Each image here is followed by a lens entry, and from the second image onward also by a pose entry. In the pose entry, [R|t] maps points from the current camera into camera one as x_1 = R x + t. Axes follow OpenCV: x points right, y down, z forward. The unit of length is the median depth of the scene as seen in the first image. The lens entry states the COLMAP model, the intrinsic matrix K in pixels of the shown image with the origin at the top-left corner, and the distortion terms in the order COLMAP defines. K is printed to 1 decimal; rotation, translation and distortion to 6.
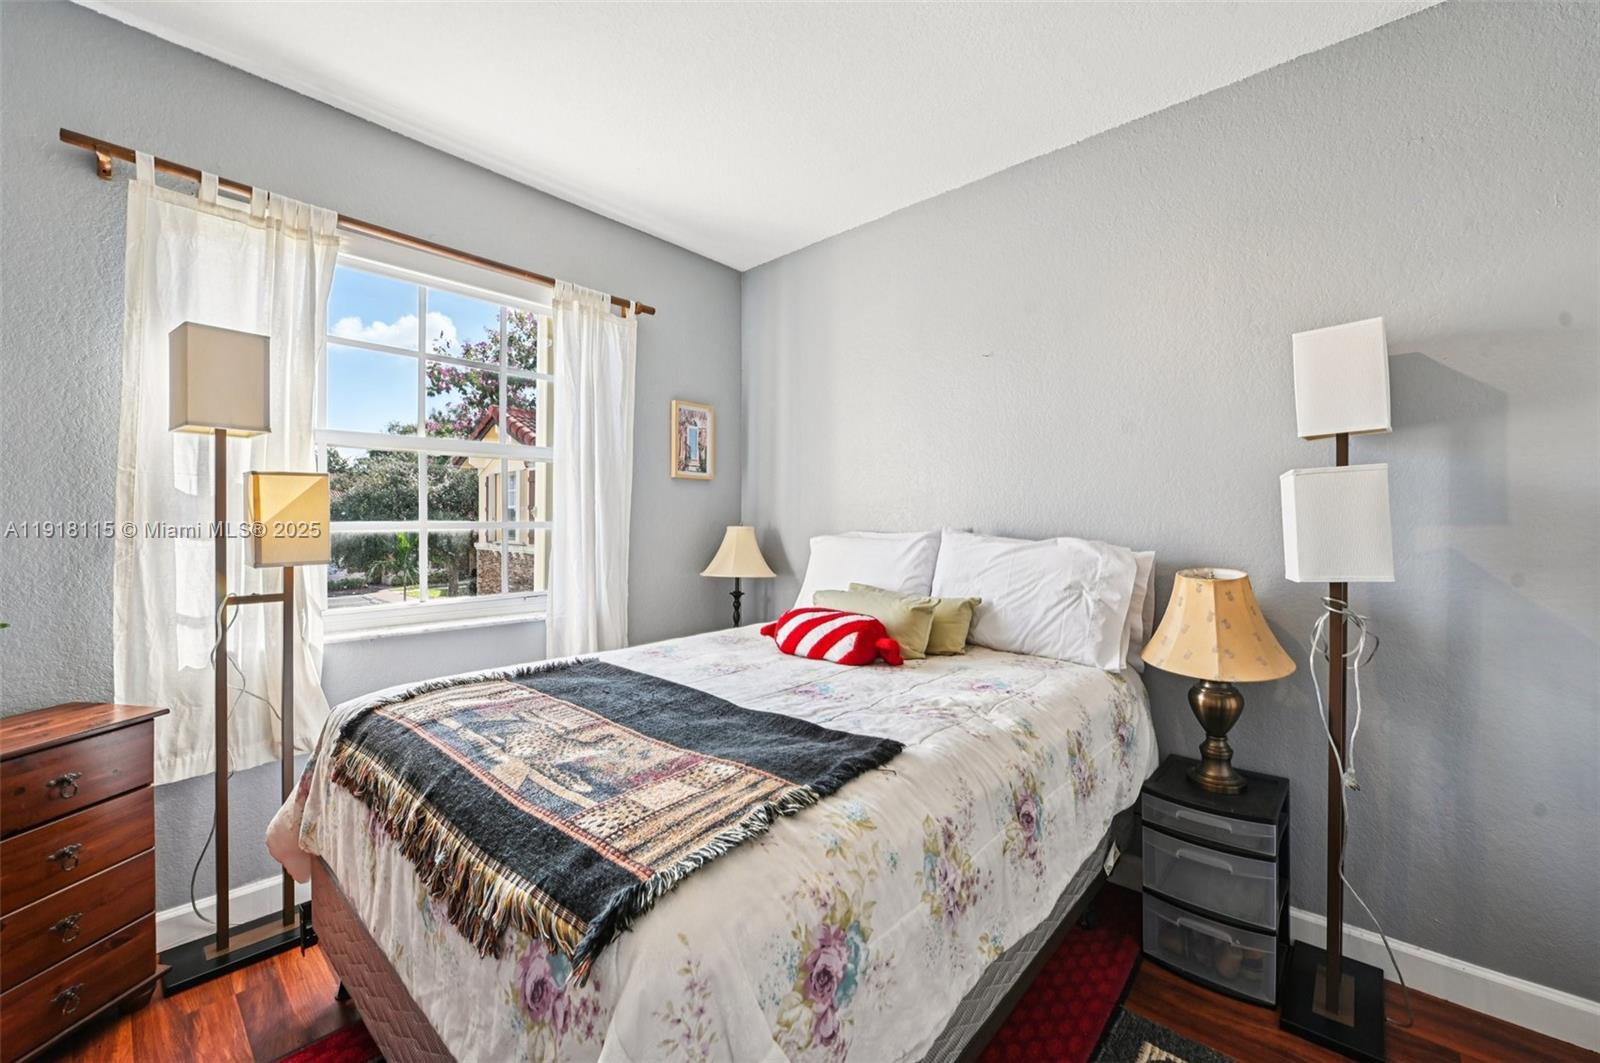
lens RADIAL K [[628.3, 0, 798.1], [0, 628.3, 523.7], [0, 0, 1]] dist [-0.008700, -0.000334]
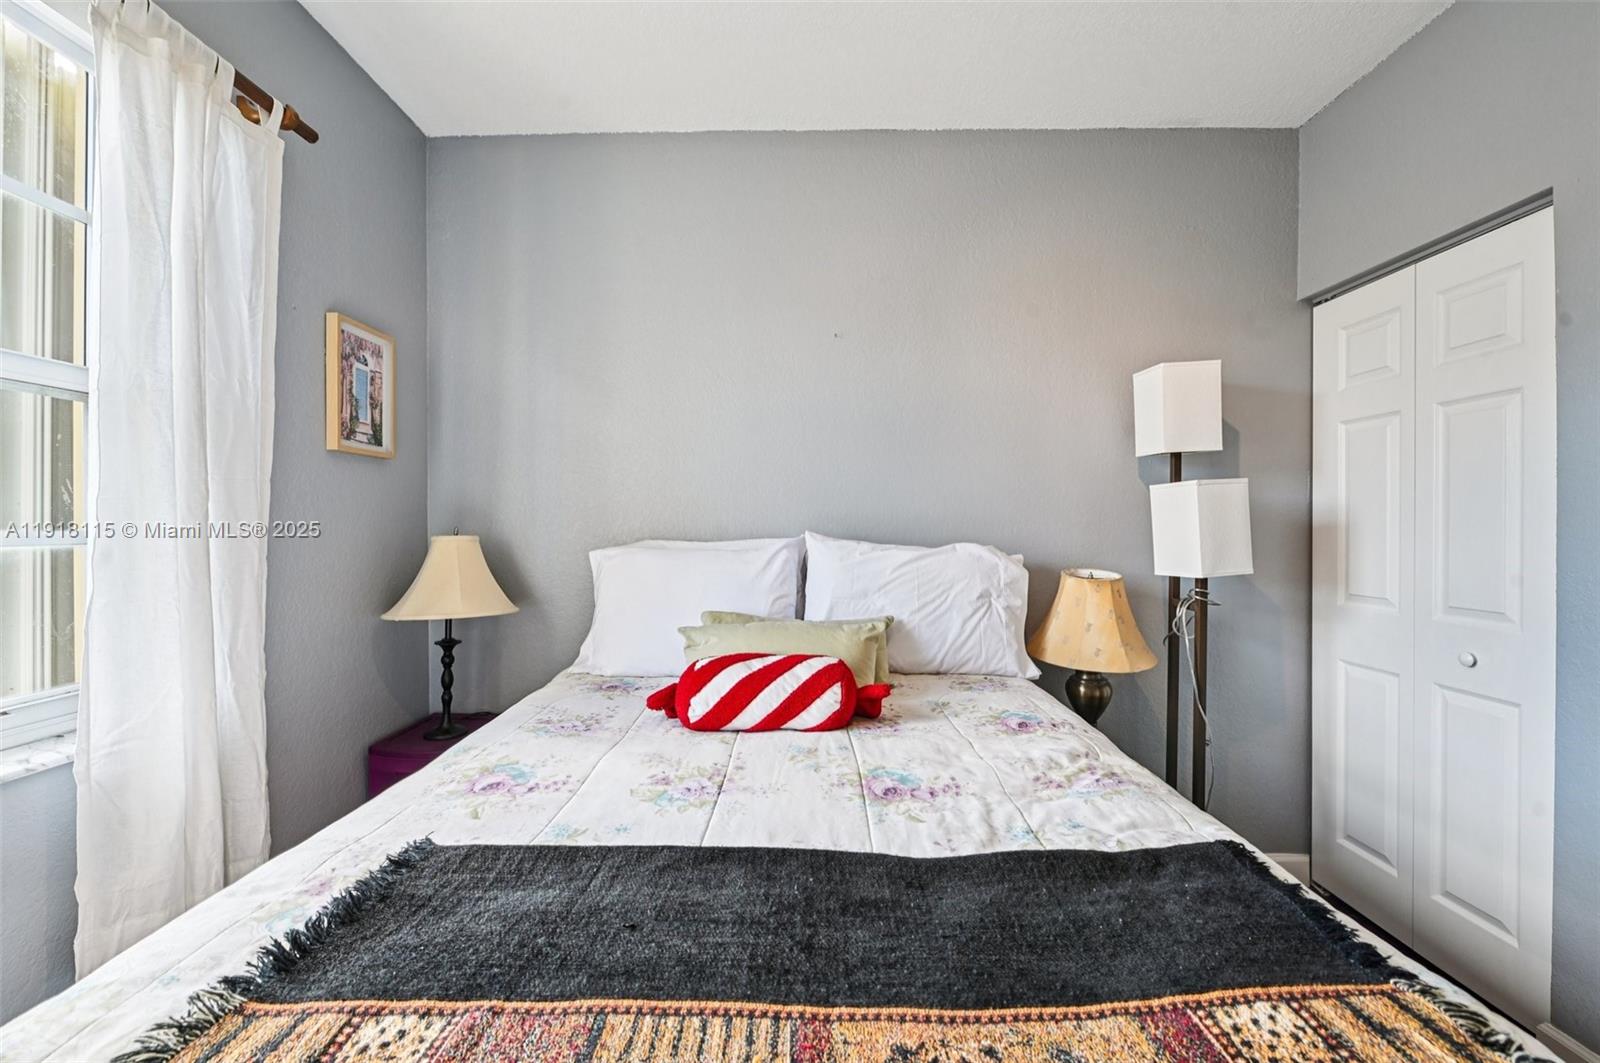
lens RADIAL K [[628.3, 0, 801.4], [0, 628.3, 526.1], [0, 0, 1]] dist [-0.008700, -0.000334]
pose [[0.747306, -0.004710, 0.664464, -0.384280], [0.005594, 0.999984, 0.000797, -0.005820], [-0.664457, 0.003121, 0.747320, 0.456141]]
